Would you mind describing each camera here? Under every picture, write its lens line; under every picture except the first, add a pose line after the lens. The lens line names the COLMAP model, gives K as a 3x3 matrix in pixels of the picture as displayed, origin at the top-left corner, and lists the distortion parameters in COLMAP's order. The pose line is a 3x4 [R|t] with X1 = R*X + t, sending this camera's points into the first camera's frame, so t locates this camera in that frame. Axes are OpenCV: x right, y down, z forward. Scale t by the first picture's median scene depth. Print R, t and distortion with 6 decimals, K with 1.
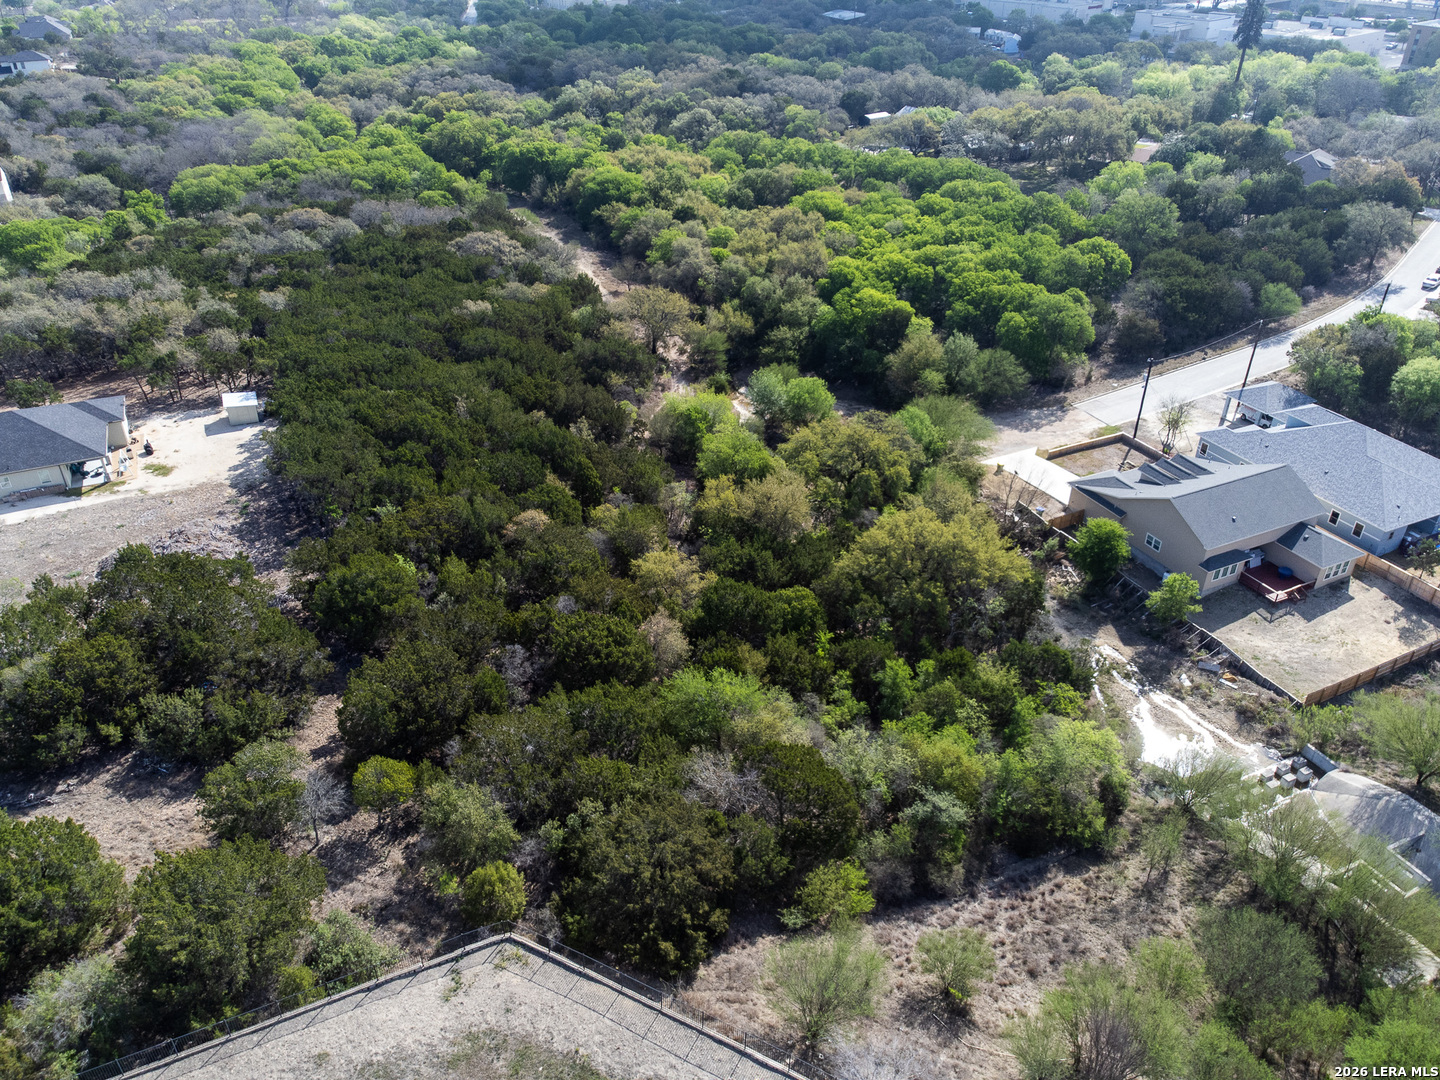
lens RADIAL K [[1067.1, 0, 724.7], [0, 1067.1, 537.5], [0, 0, 1]] dist [0.005697, 0.015338]
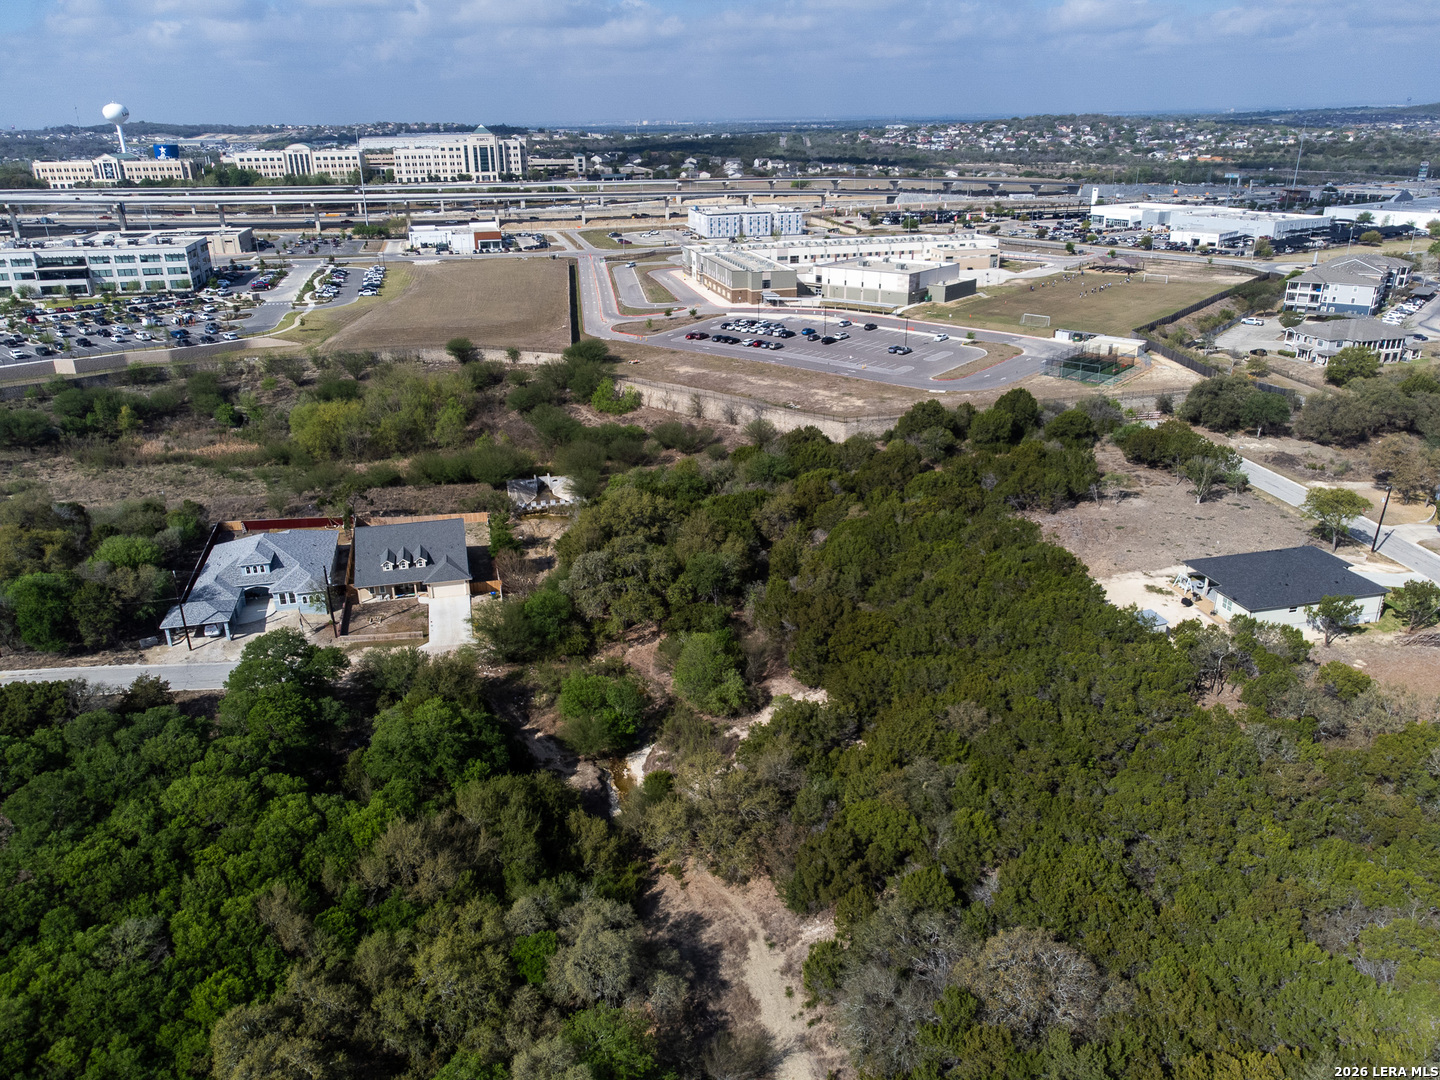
lens RADIAL K [[1067.1, 0, 718.8], [0, 1067.1, 545.2], [0, 0, 1]] dist [0.005697, 0.015338]
pose [[-0.978993, -0.065503, 0.193088, -0.276112], [0.116817, 0.595973, 0.794462, -1.264362], [-0.167115, 0.800328, -0.575801, 1.919650]]
